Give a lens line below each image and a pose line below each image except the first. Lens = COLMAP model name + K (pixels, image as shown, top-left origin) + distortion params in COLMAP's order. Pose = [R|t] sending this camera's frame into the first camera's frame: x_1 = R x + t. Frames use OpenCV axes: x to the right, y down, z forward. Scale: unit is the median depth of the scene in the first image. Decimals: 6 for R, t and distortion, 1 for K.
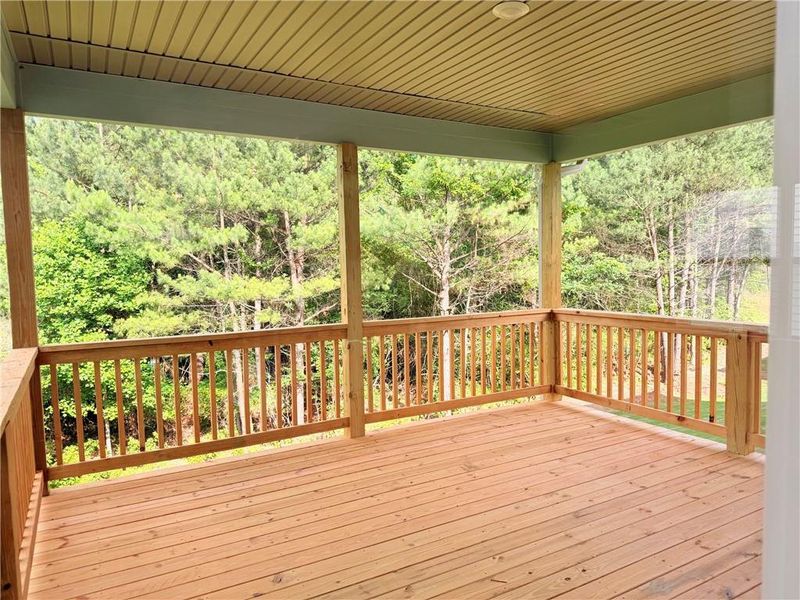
lens RADIAL K [[567.4, 0, 401.0], [0, 567.4, 300.1], [0, 0, 1]] dist [0.003904, -0.005983]
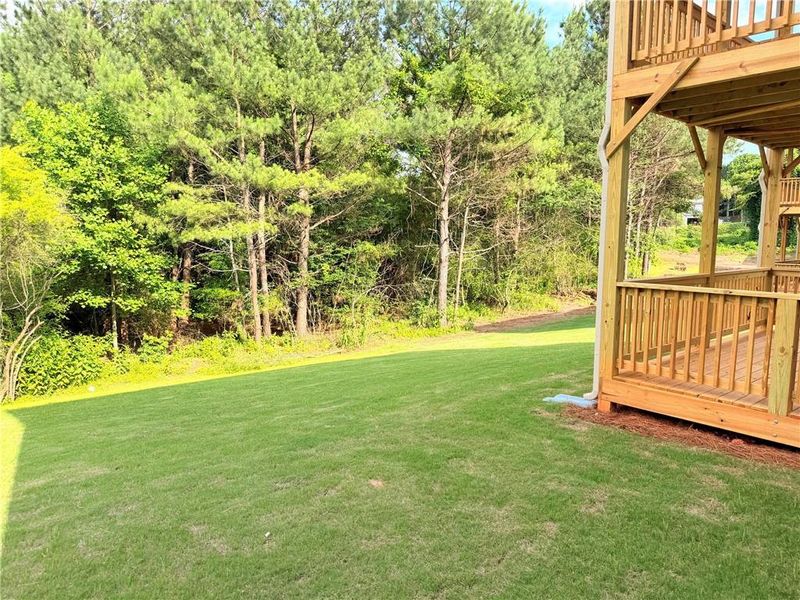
lens RADIAL K [[567.4, 0, 399.7], [0, 567.4, 301.7], [0, 0, 1]] dist [0.003904, -0.005983]
pose [[0.983153, 0.004553, 0.182729, -0.235496], [-0.013727, 0.998706, 0.048972, 0.140624], [-0.182269, -0.050656, 0.981943, -0.062265]]
